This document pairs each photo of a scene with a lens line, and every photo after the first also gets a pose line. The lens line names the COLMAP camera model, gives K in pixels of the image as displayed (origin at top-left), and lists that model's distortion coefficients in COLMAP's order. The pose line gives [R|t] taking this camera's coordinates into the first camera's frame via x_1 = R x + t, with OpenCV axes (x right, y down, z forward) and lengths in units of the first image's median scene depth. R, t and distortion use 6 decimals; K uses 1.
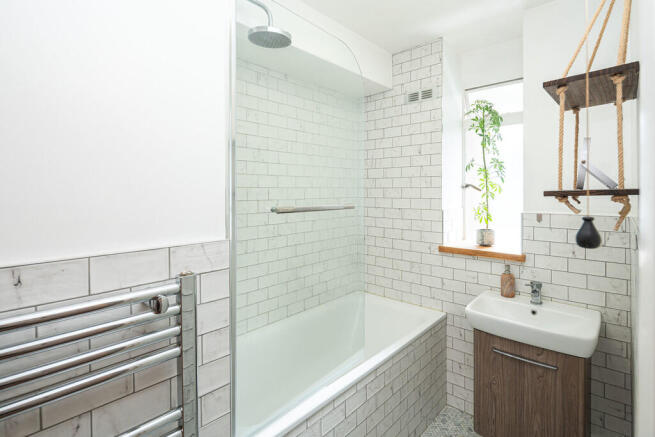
lens RADIAL K [[326.9, 0, 324.6], [0, 326.9, 199.5], [0, 0, 1]] dist [0.000214, -0.000786]
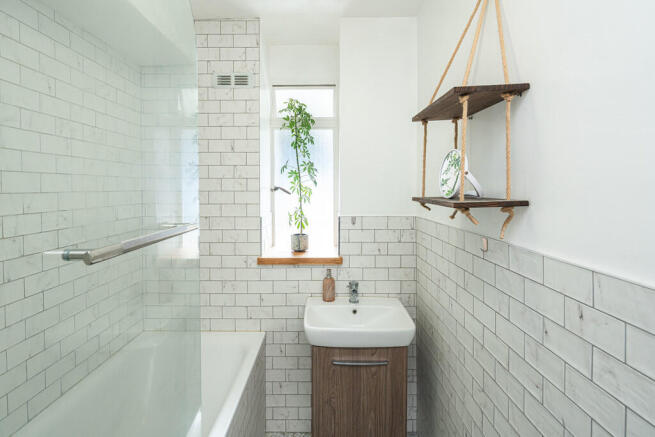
lens RADIAL K [[326.9, 0, 324.6], [0, 326.9, 199.5], [0, 0, 1]] dist [0.000214, -0.000786]
pose [[0.739931, -0.019964, 0.672386, -0.103328], [0.015766, 0.999800, 0.012337, -0.022538], [-0.672498, 0.001472, 0.740098, 0.238291]]
